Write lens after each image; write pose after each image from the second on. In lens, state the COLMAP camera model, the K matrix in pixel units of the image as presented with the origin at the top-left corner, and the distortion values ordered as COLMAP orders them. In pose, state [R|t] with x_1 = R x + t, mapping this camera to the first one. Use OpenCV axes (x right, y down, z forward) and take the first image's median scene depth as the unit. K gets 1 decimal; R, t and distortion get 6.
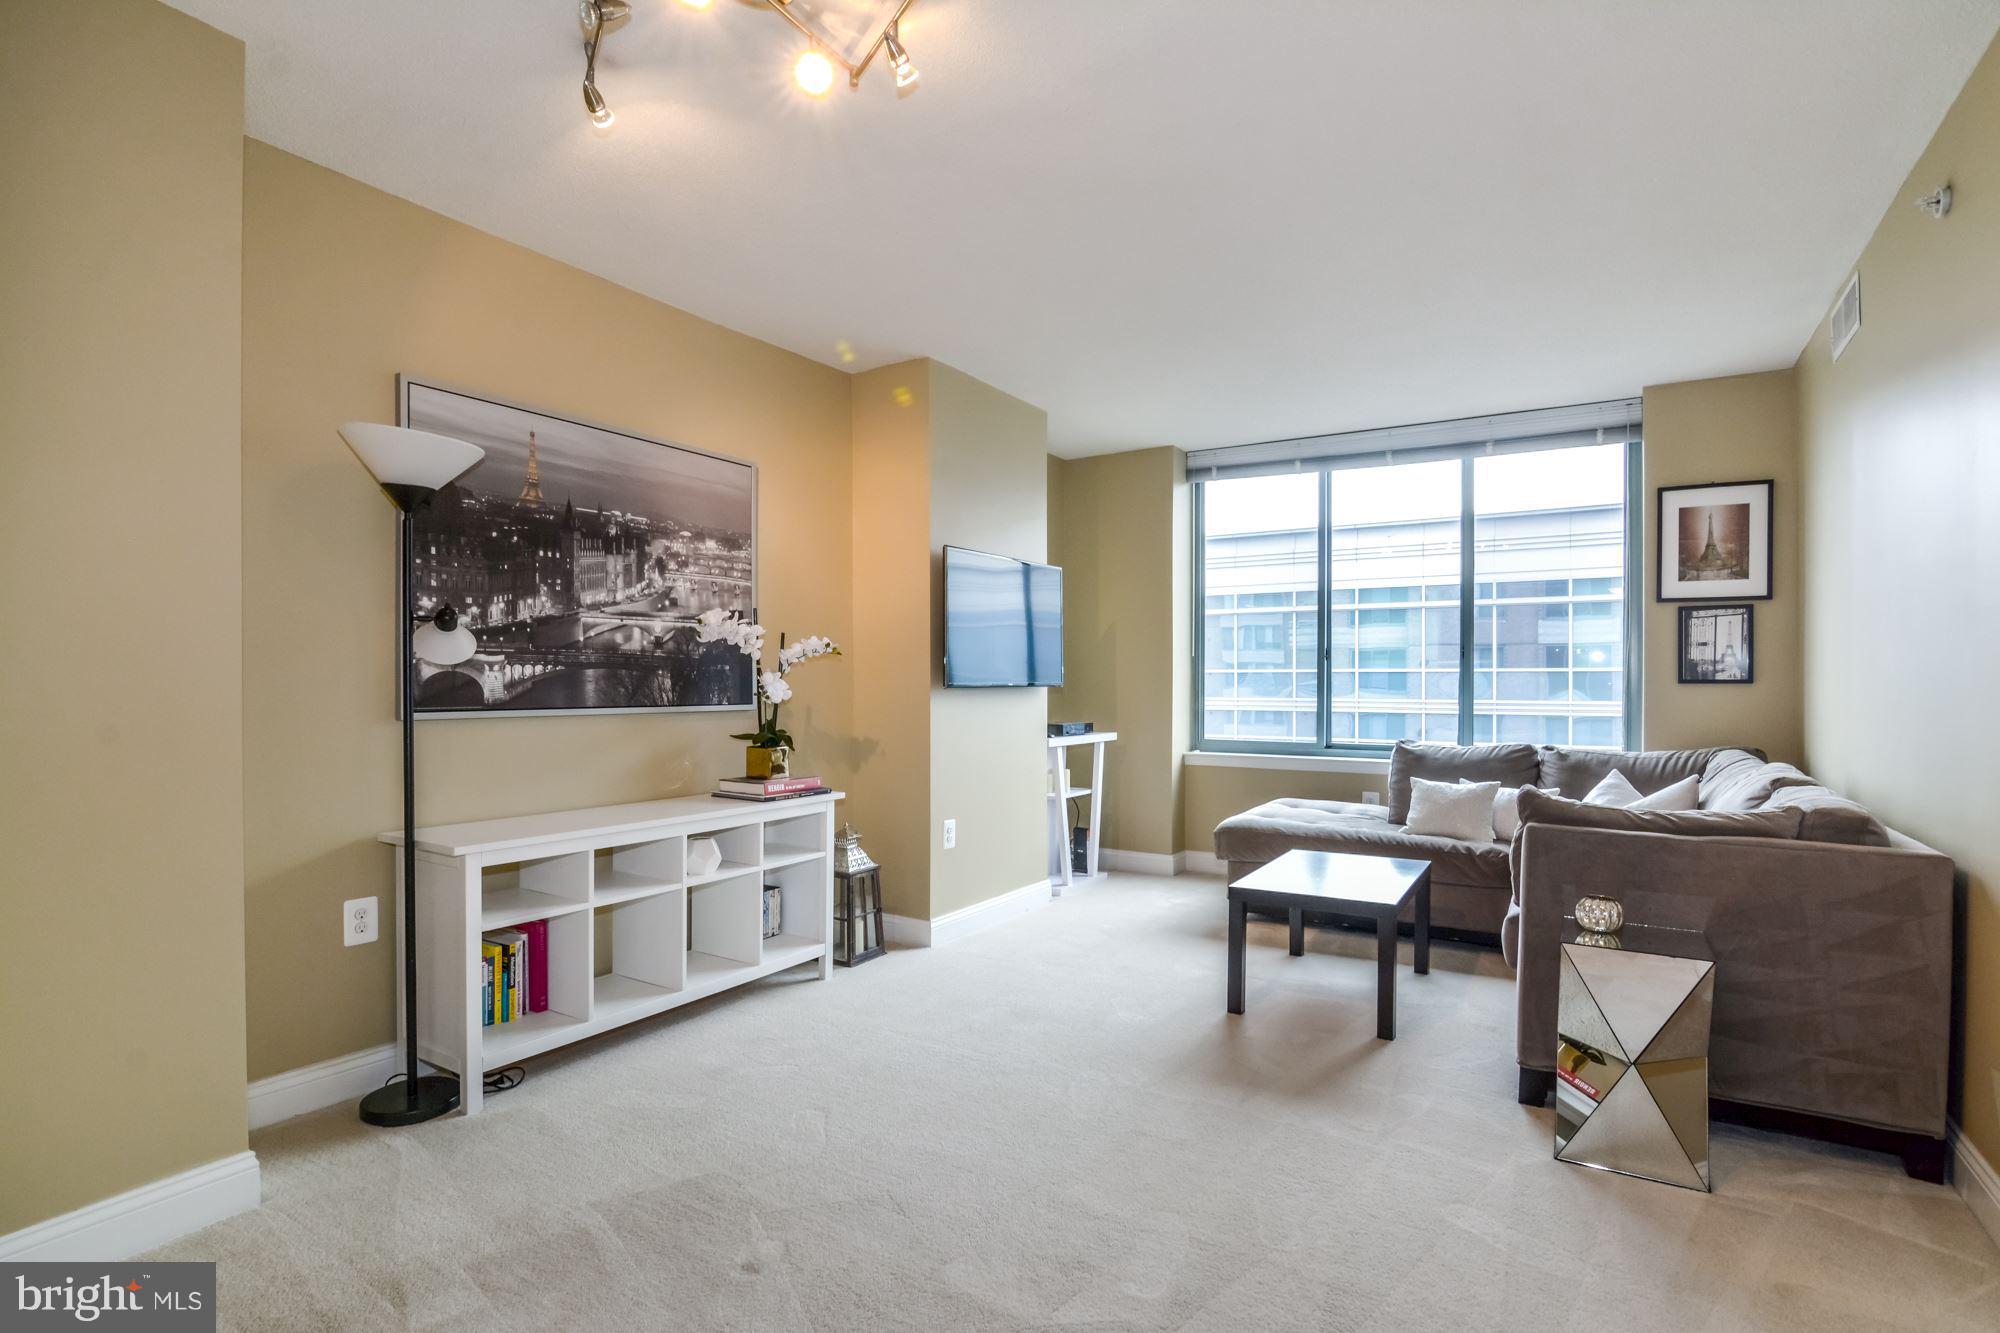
lens RADIAL K [[985.3, 0, 981.0], [0, 985.3, 692.2], [0, 0, 1]] dist [-0.035555, 0.011516]
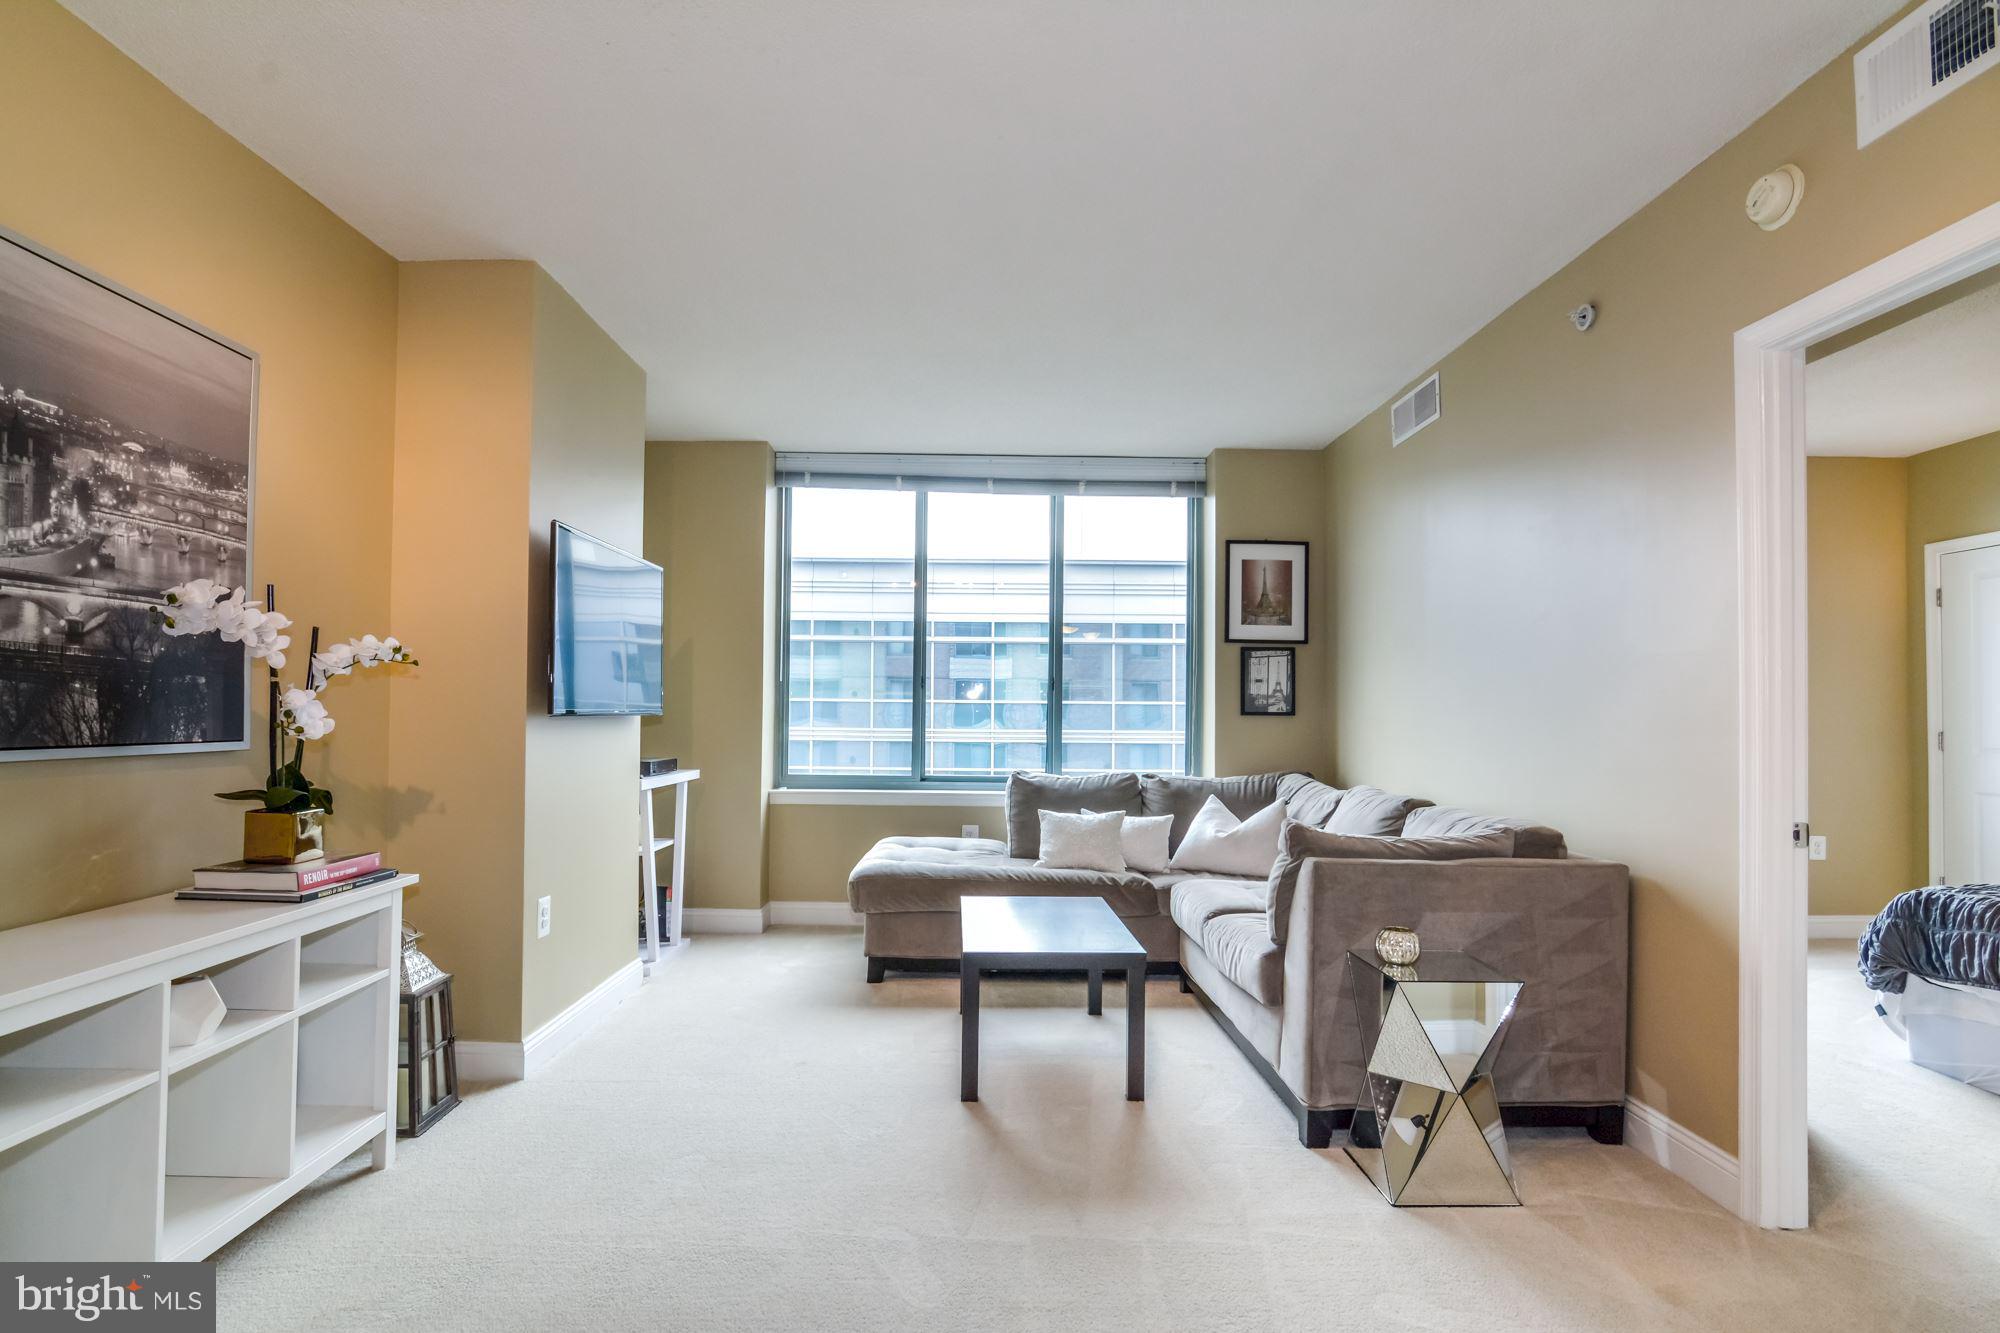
lens RADIAL K [[985.3, 0, 981.0], [0, 985.3, 692.2], [0, 0, 1]] dist [-0.035555, 0.011516]
pose [[0.839525, 0.018158, 0.543018, -0.182171], [-0.002693, 0.999568, -0.029261, -0.001862], [-0.543315, 0.023104, 0.839211, 0.249198]]
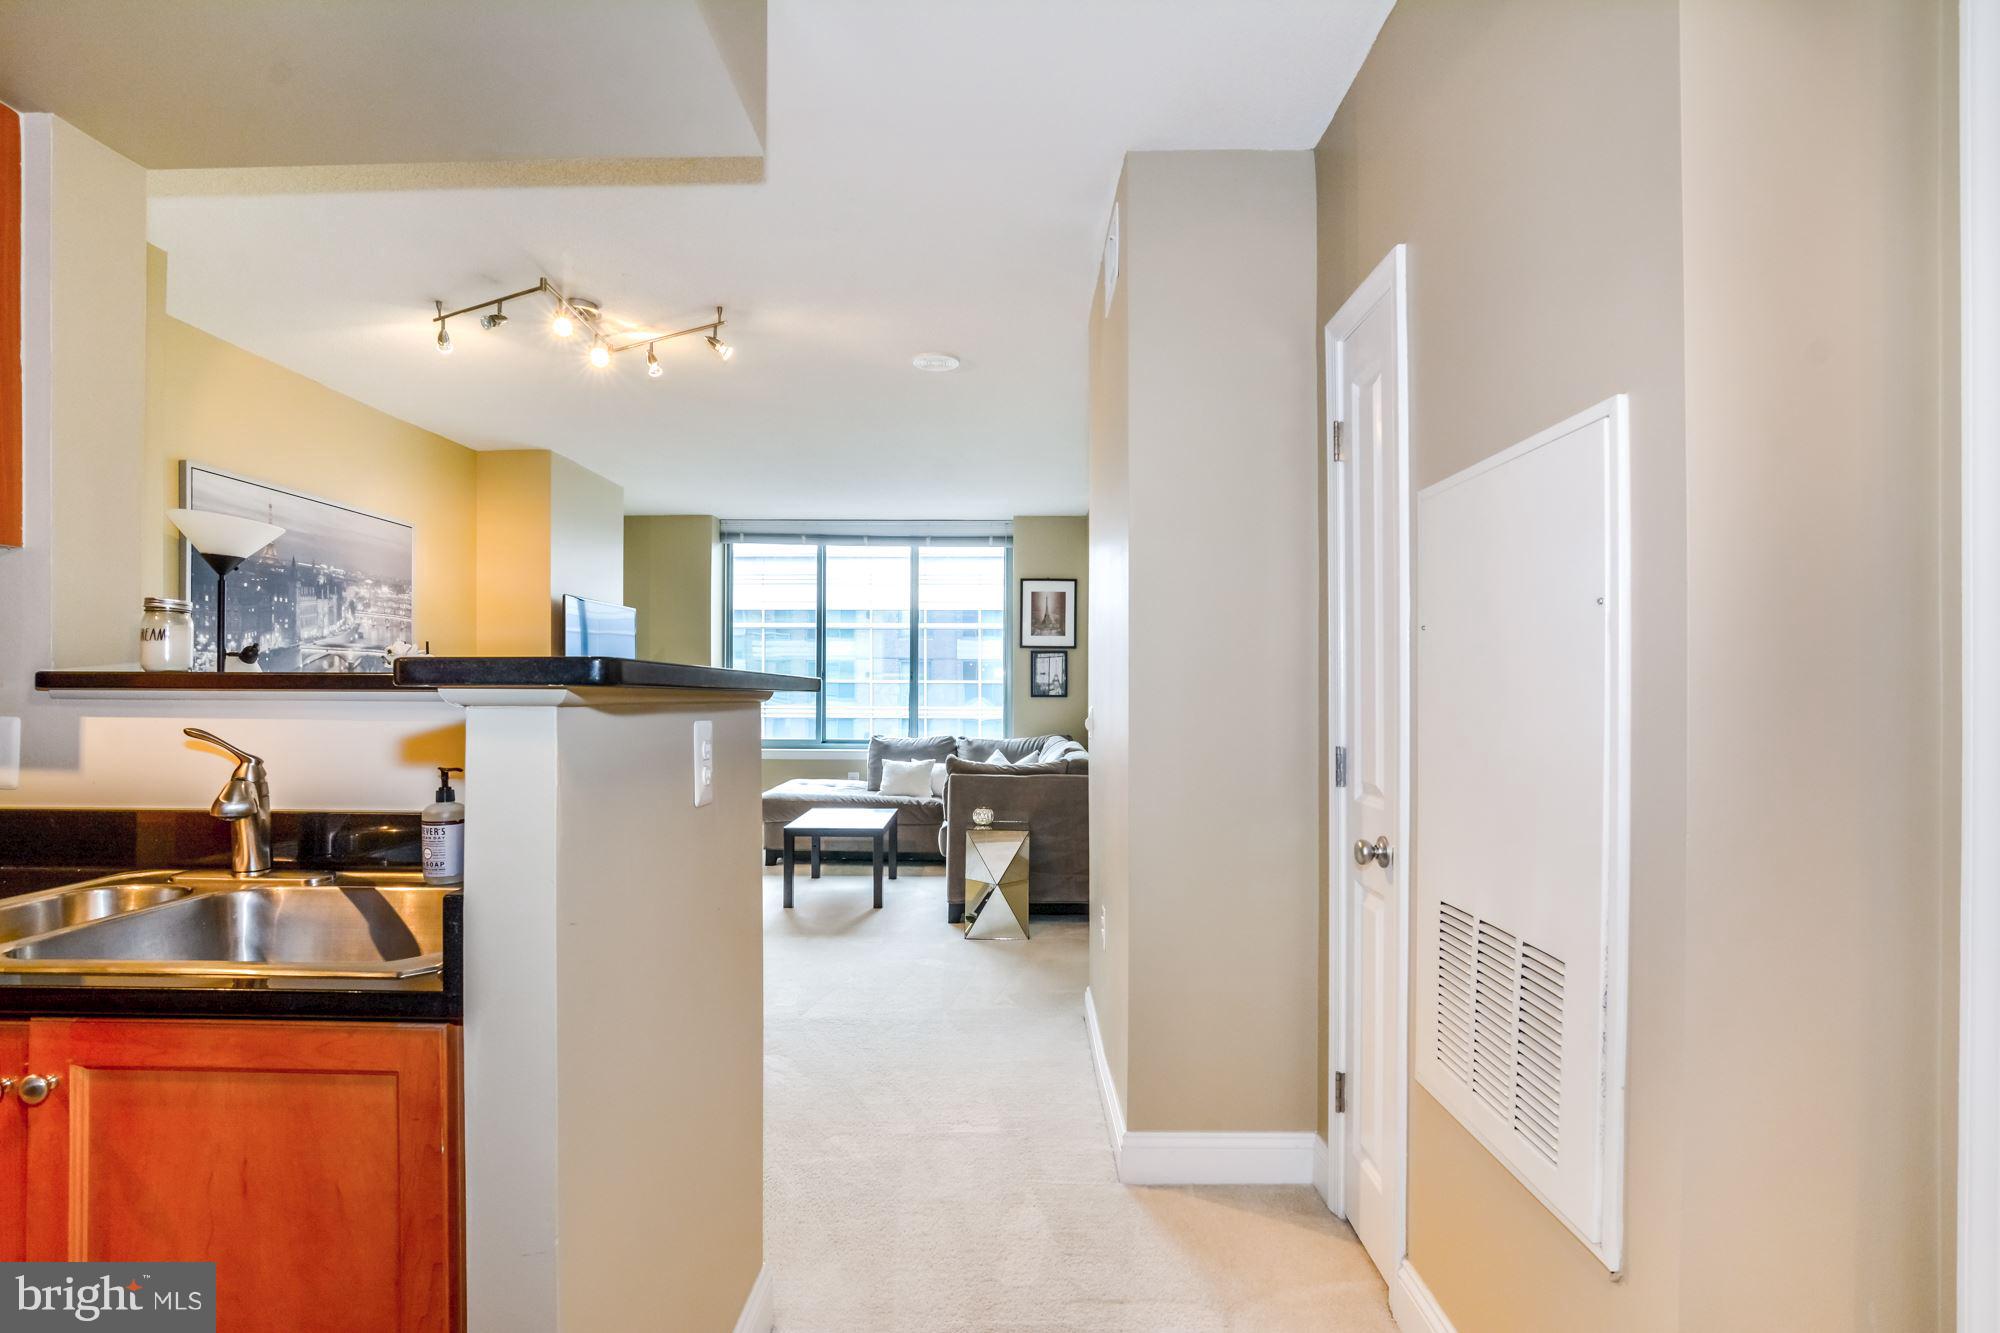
lens RADIAL K [[967.4, 0, 979.4], [0, 967.4, 698.2], [0, 0, 1]] dist [-0.035303, -0.000197]
pose [[0.856806, -0.002087, 0.515634, -0.252188], [0.002668, 0.999996, -0.000385, -0.008058], [-0.515631, 0.001706, 0.856809, -0.446537]]
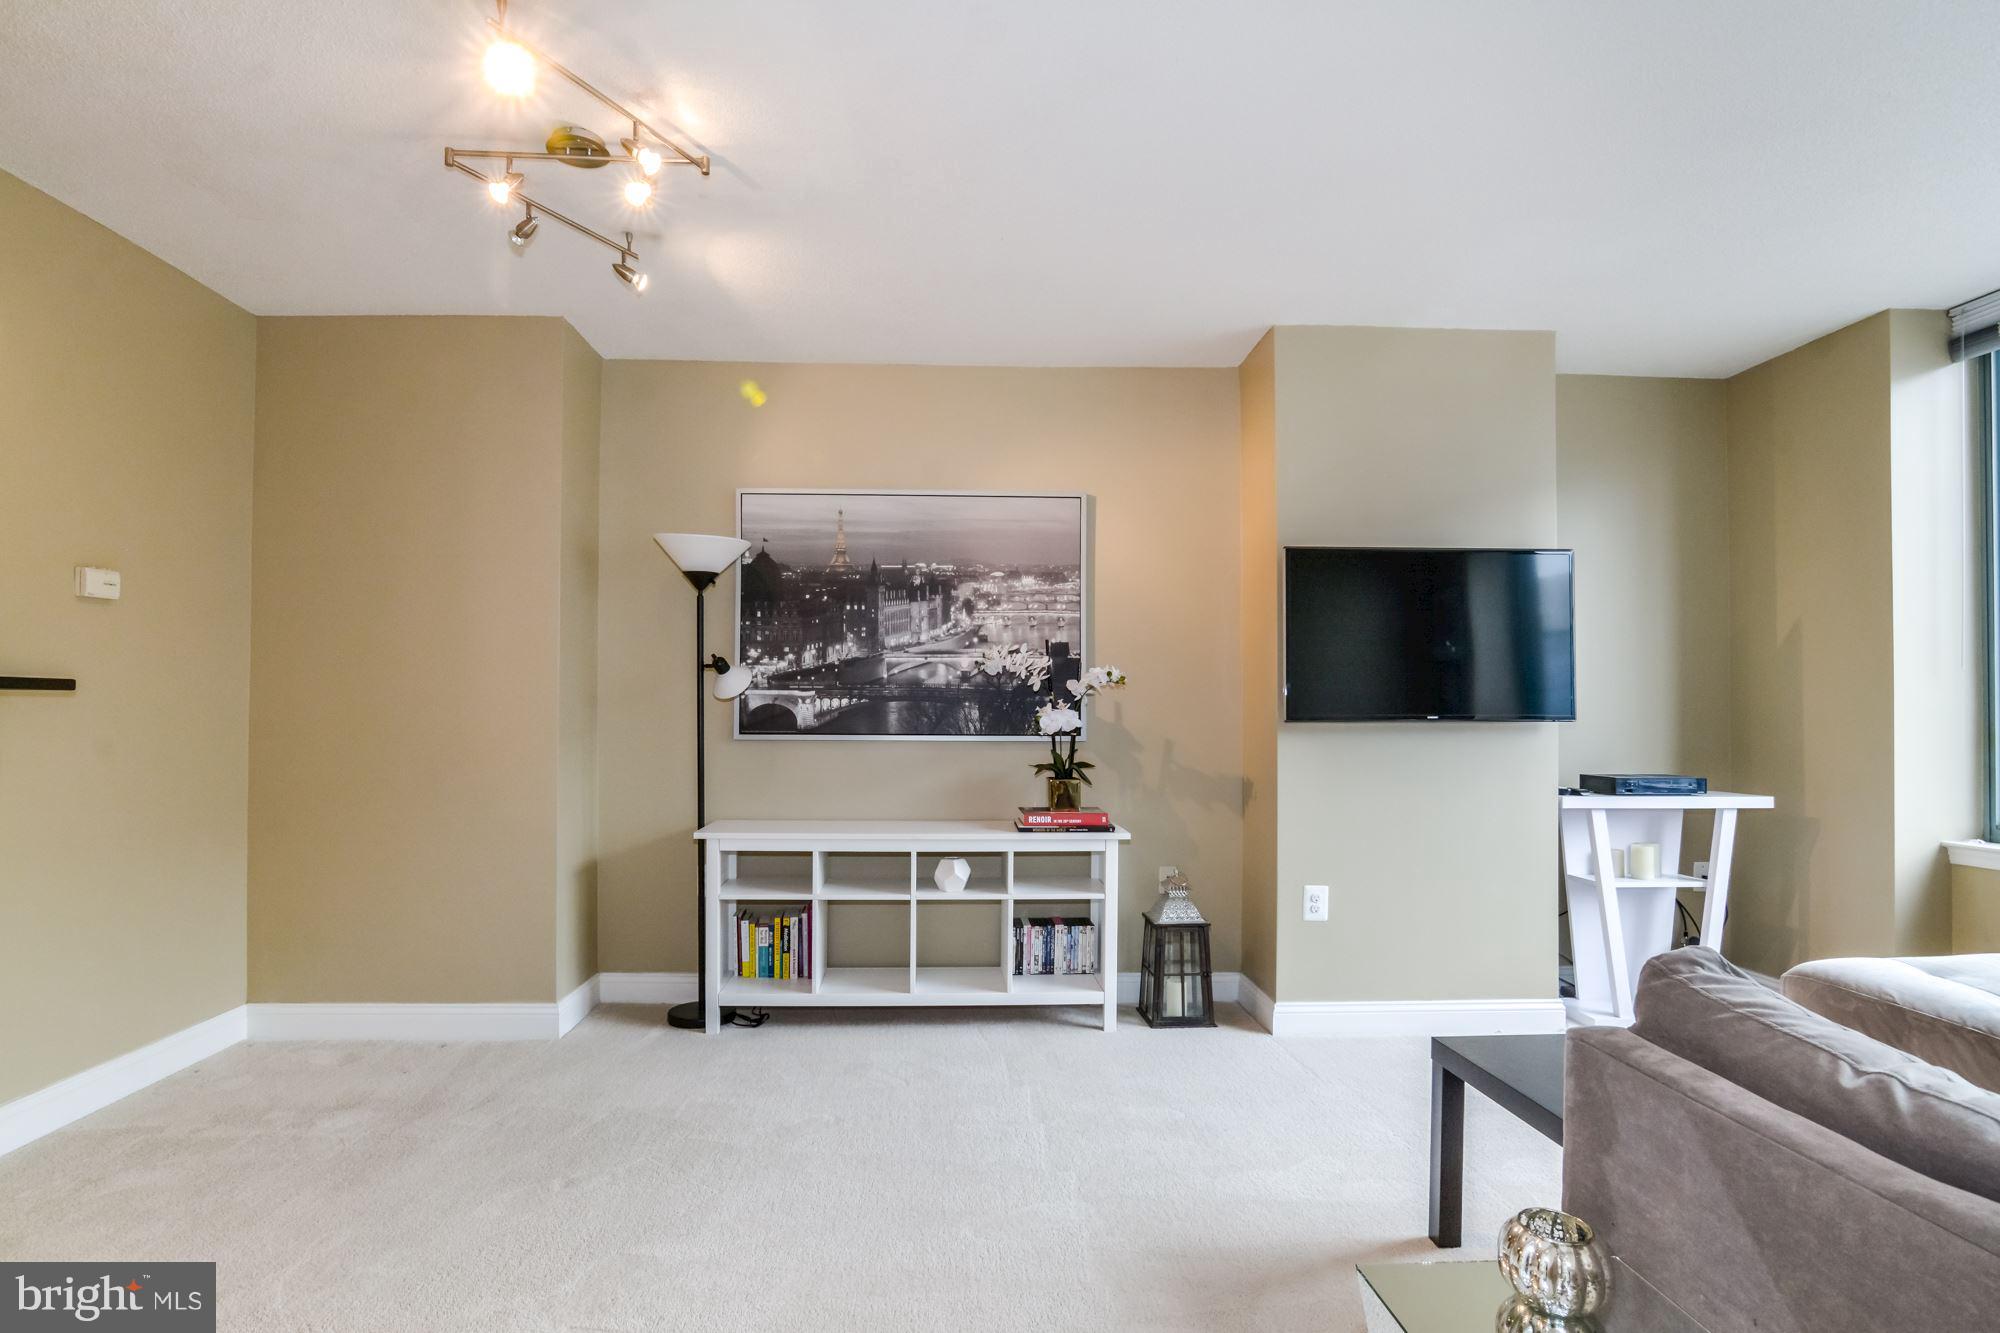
lens RADIAL K [[967.4, 0, 979.4], [0, 967.4, 698.2], [0, 0, 1]] dist [-0.035303, -0.000197]
pose [[0.567558, -0.011093, -0.823259, 0.536555], [-0.012074, 0.999690, -0.021795, -0.003141], [0.823245, 0.022310, 0.567247, 0.377686]]
